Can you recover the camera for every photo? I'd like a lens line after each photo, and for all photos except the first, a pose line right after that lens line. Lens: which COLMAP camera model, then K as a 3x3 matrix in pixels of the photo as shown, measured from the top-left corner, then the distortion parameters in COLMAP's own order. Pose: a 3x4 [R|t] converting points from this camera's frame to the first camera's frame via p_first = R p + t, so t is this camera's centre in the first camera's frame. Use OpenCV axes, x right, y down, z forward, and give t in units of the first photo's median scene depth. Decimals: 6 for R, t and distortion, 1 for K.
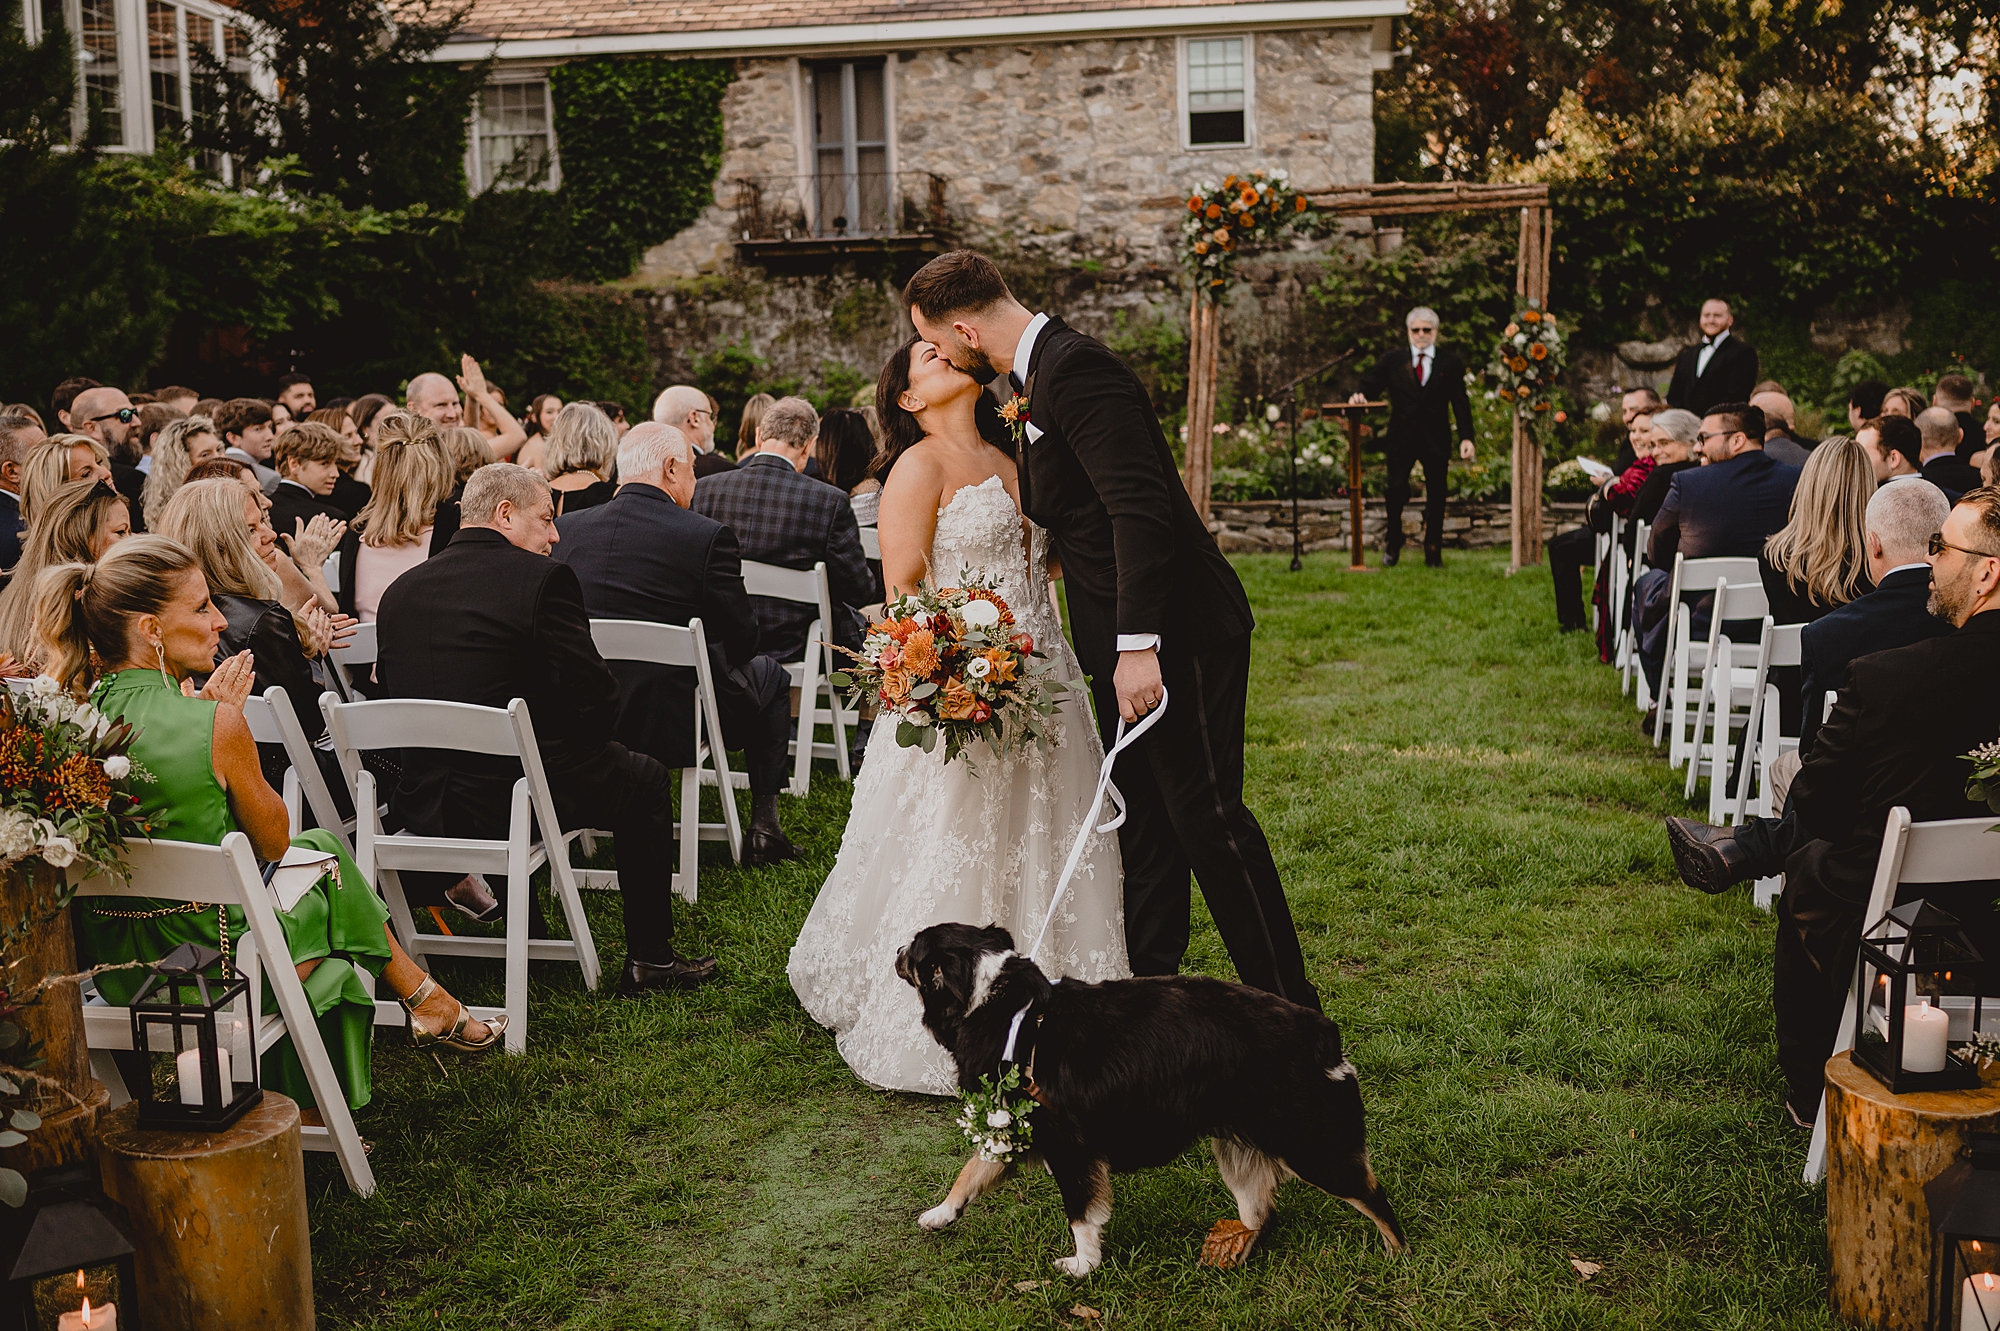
lens RADIAL K [[2003.2, 0, 1004.3], [0, 2003.2, 649.5], [0, 0, 1]] dist [-0.000547, 0.000000]
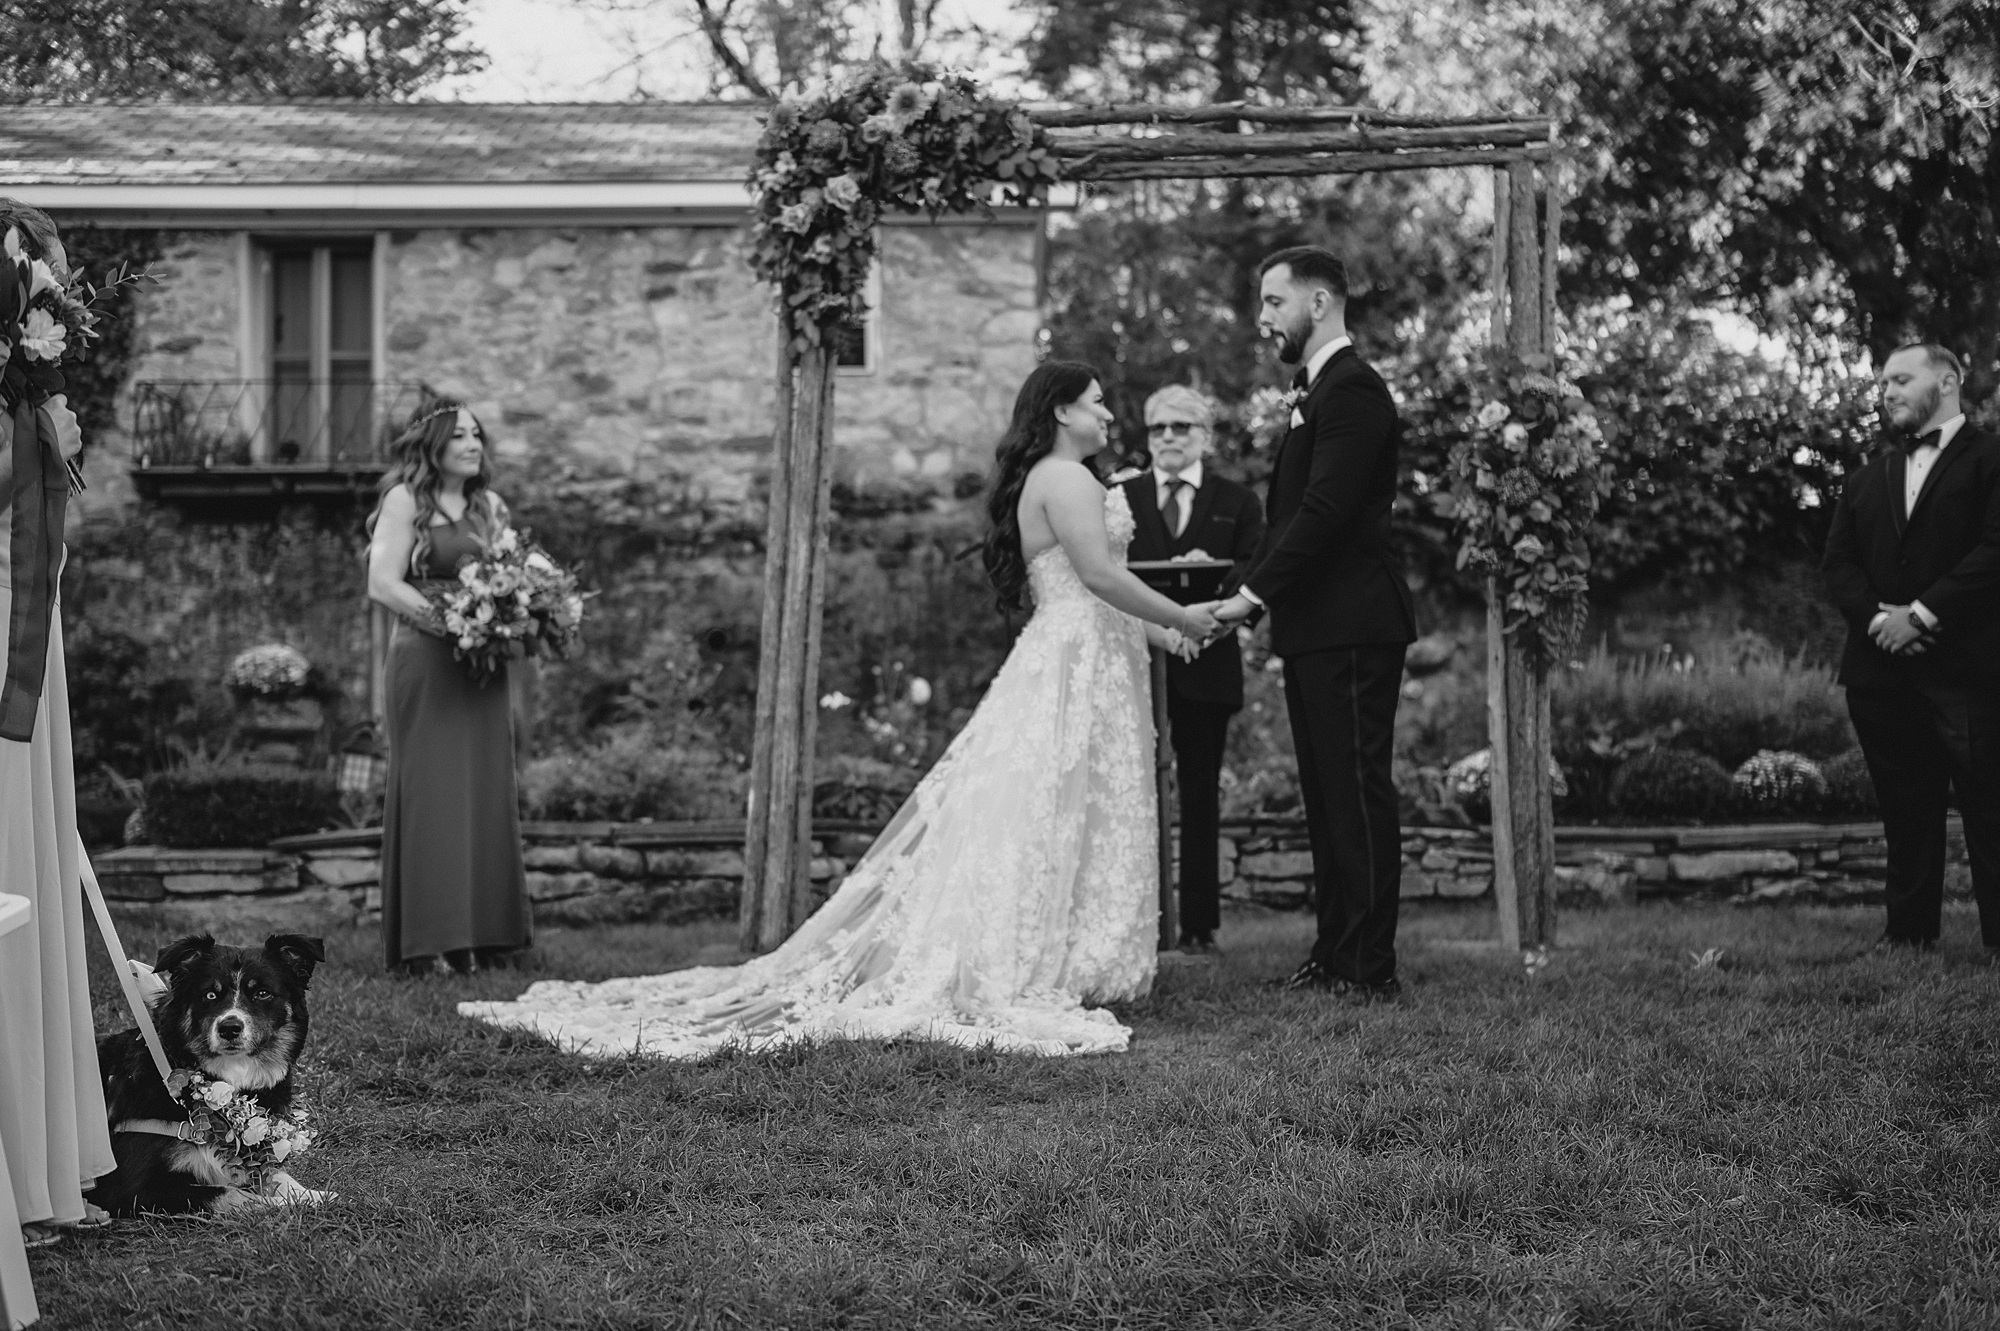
lens RADIAL K [[2003.2, 0, 1014.8], [0, 2003.2, 657.5], [0, 0, 1]] dist [-0.000547, 0.000000]
pose [[0.980055, 0.026695, 0.196924, 0.030186], [0.009558, 0.983458, -0.180883, -0.012940], [-0.198495, 0.179158, 0.963588, 0.288250]]
